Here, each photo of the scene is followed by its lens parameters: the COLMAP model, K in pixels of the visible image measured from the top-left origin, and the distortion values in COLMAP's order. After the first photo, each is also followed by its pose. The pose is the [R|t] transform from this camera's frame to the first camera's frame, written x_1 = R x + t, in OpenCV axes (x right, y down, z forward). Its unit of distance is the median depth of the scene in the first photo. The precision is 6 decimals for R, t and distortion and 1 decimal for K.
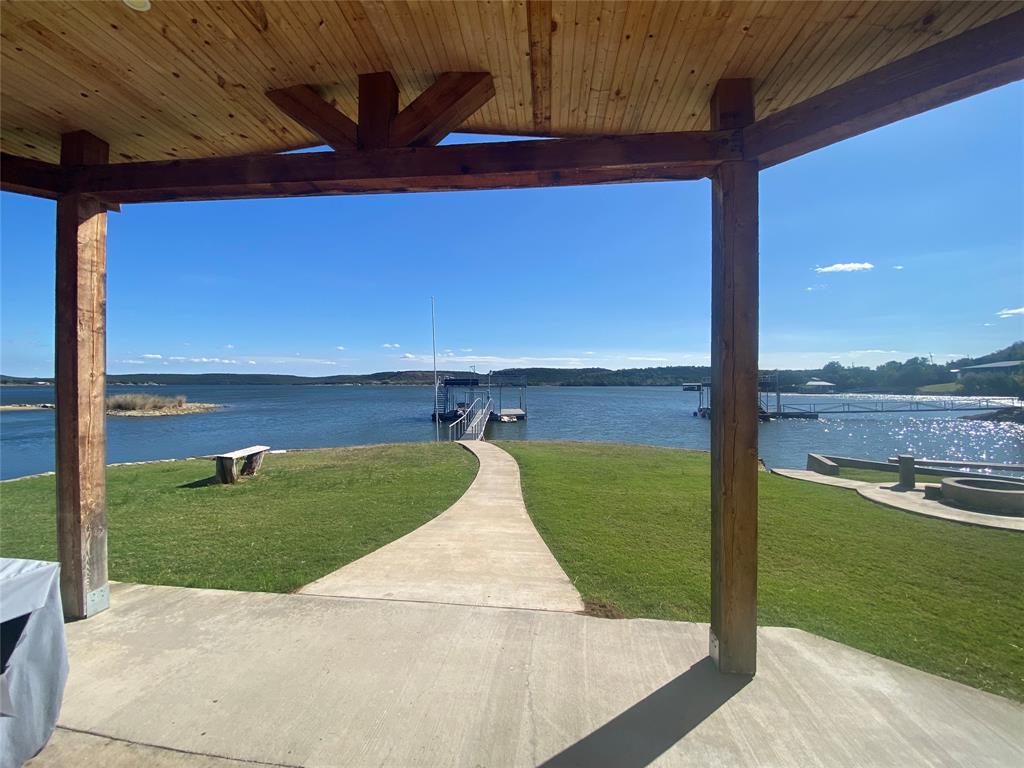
lens RADIAL K [[408.3, 0, 512.0], [0, 408.3, 384.0], [0, 0, 1]] dist [0.000748, -0.007171]
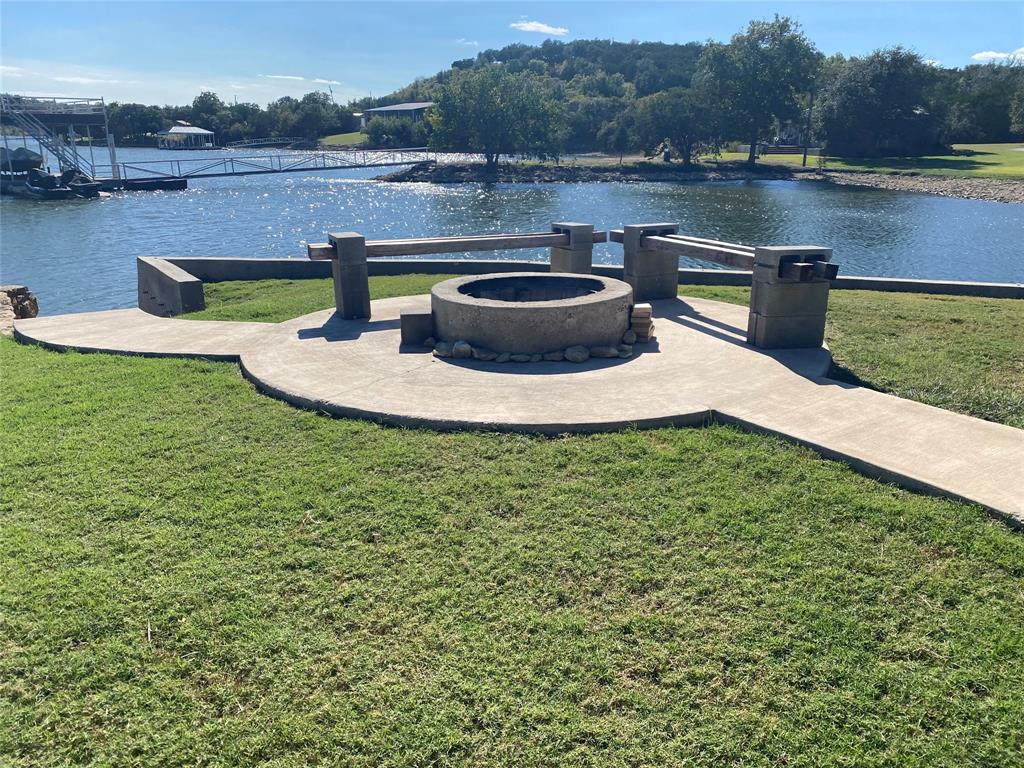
lens RADIAL K [[787.4, 0, 530.5], [0, 787.4, 384.1], [0, 0, 1]] dist [-0.001389, 0.001501]
pose [[0.508303, -0.240651, 0.826871, 0.073108], [-0.026045, 0.955427, 0.294076, 0.015694], [-0.860784, -0.171016, 0.479378, 0.082809]]
